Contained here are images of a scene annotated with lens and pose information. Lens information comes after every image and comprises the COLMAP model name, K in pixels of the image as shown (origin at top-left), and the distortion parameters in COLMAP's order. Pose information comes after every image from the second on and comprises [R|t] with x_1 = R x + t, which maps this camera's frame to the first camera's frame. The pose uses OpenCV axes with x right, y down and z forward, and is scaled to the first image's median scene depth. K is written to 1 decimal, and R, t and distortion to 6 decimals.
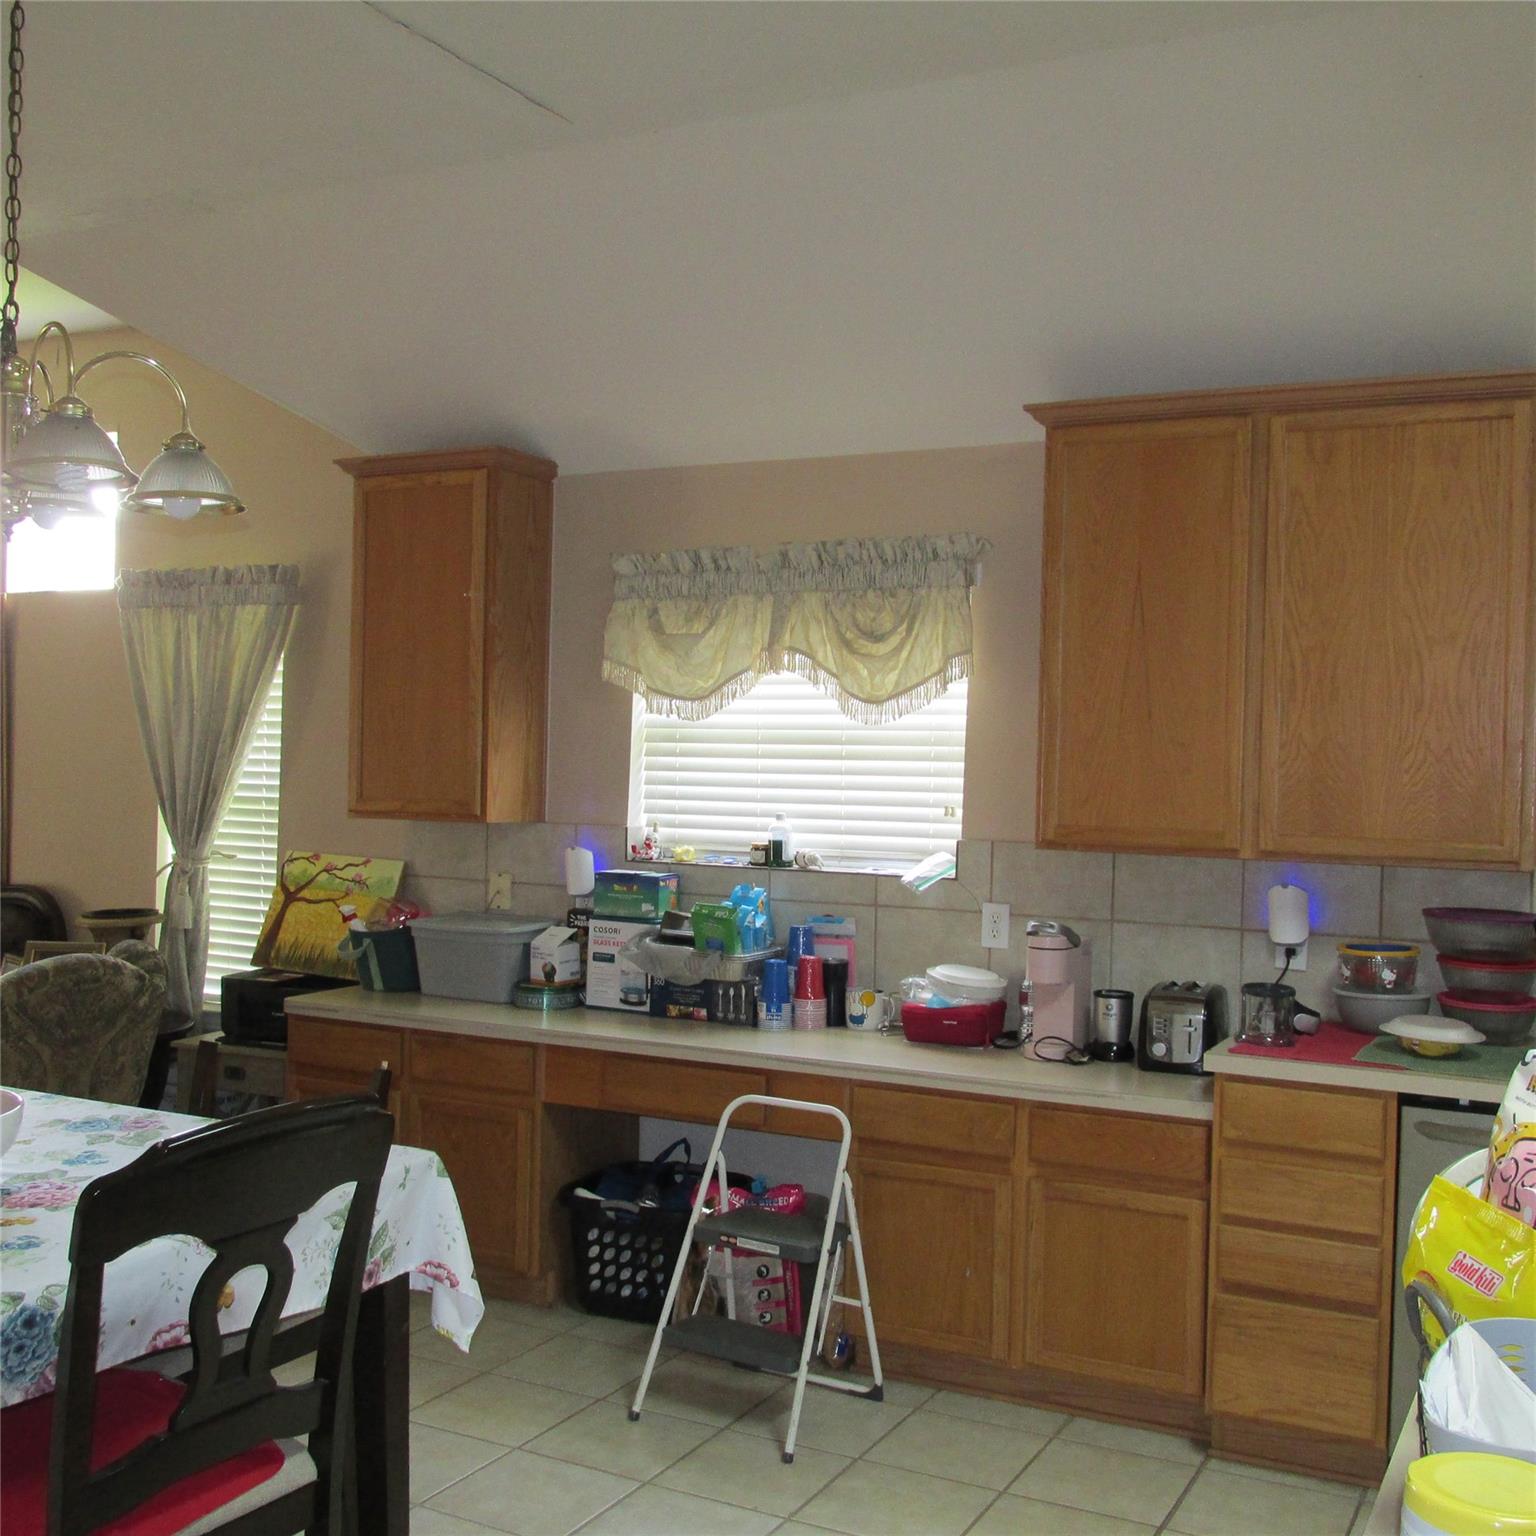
lens RADIAL K [[1690.4, 0, 773.1], [0, 1690.4, 764.5], [0, 0, 1]] dist [-0.031269, 0.000000]
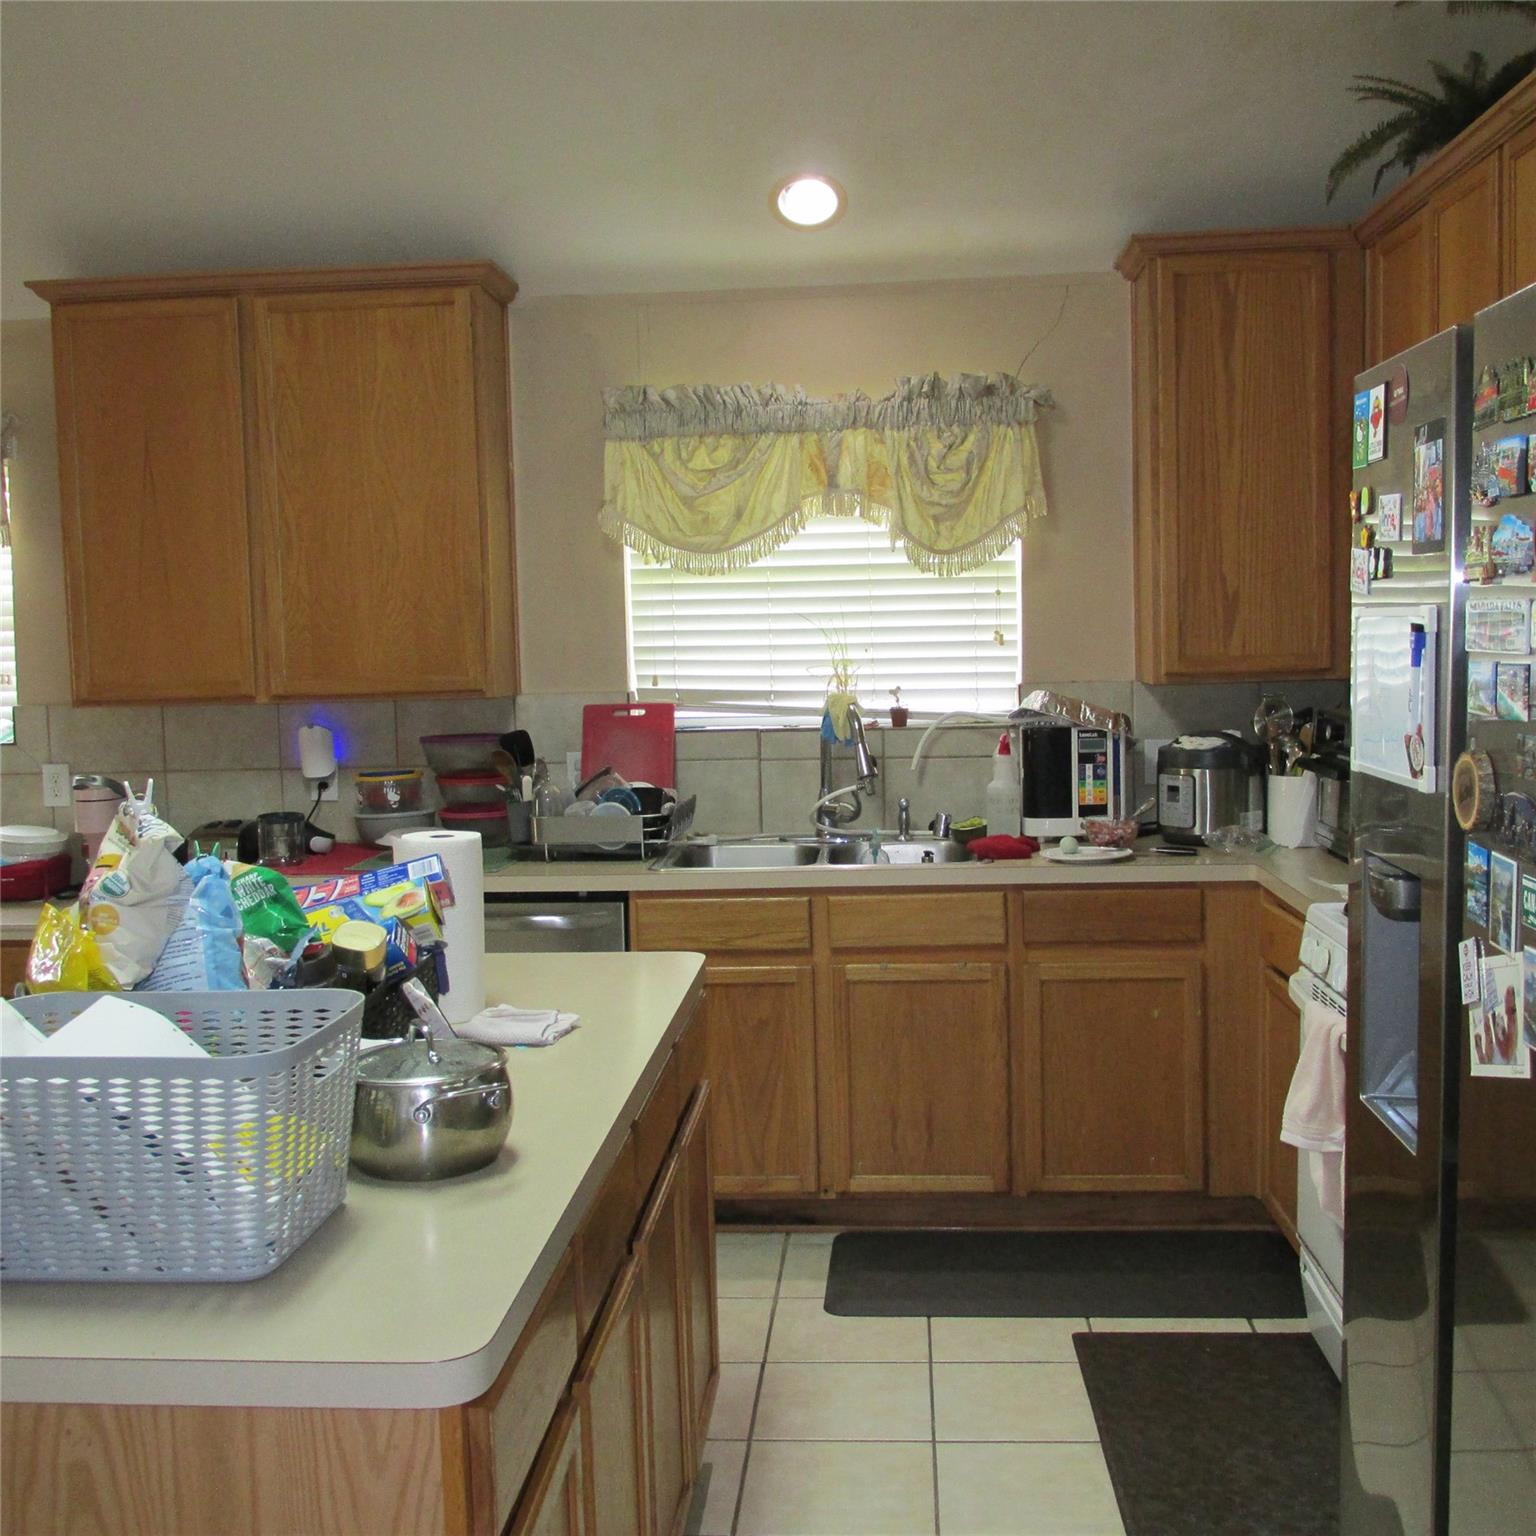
lens RADIAL K [[1690.4, 0, 766.9], [0, 1690.4, 773.6], [0, 0, 1]] dist [-0.031269, 0.000000]
pose [[0.919043, -0.080546, 0.385840, 0.146785], [0.049791, 0.994780, 0.089068, 0.018733], [-0.391000, -0.062646, 0.918256, -0.142694]]
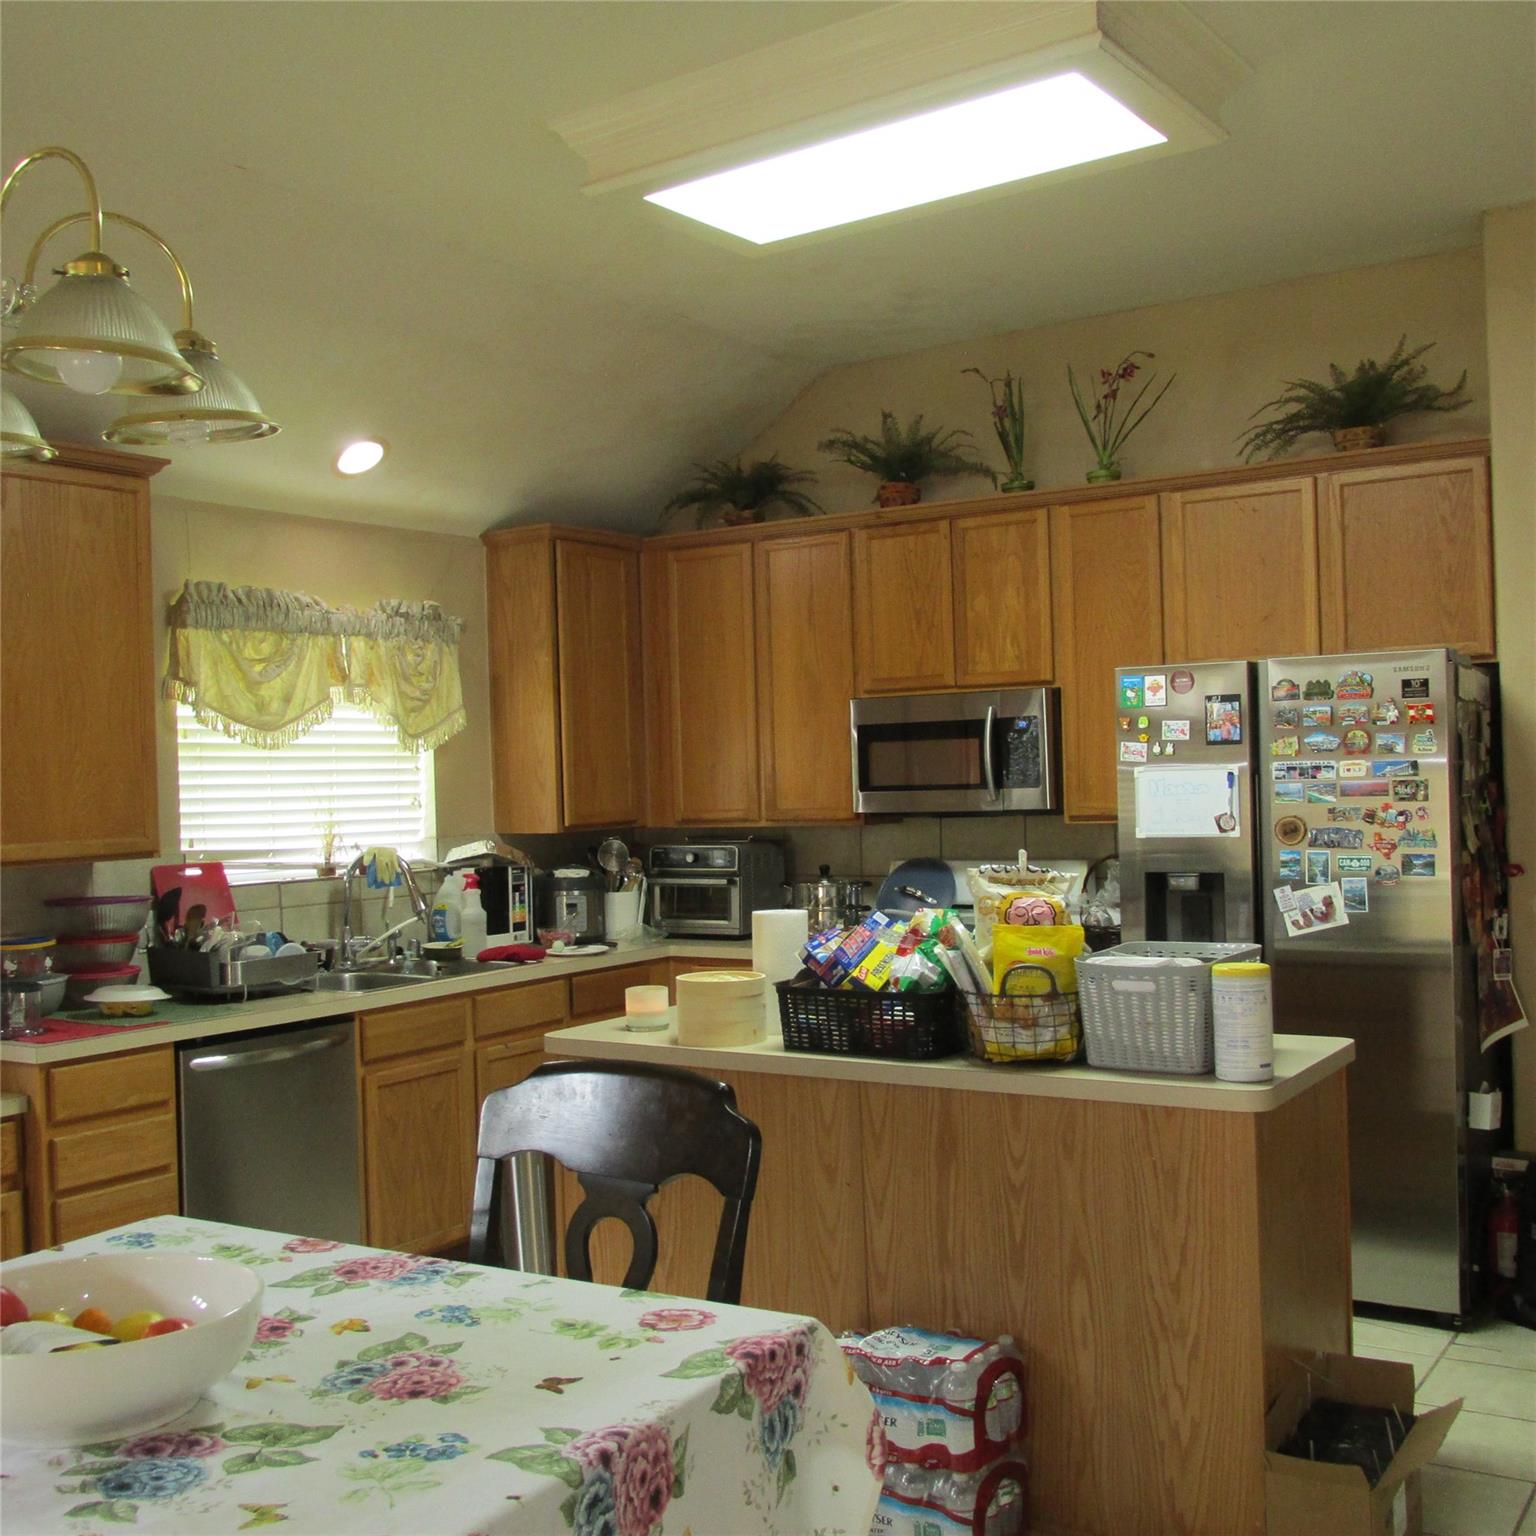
lens RADIAL K [[1690.4, 0, 775.4], [0, 1690.4, 770.3], [0, 0, 1]] dist [-0.031269, 0.000000]
pose [[0.116070, -0.024814, 0.992931, -0.984291], [0.040000, 0.998994, 0.020290, -0.018655], [-0.992435, 0.037362, 0.116946, 0.547377]]
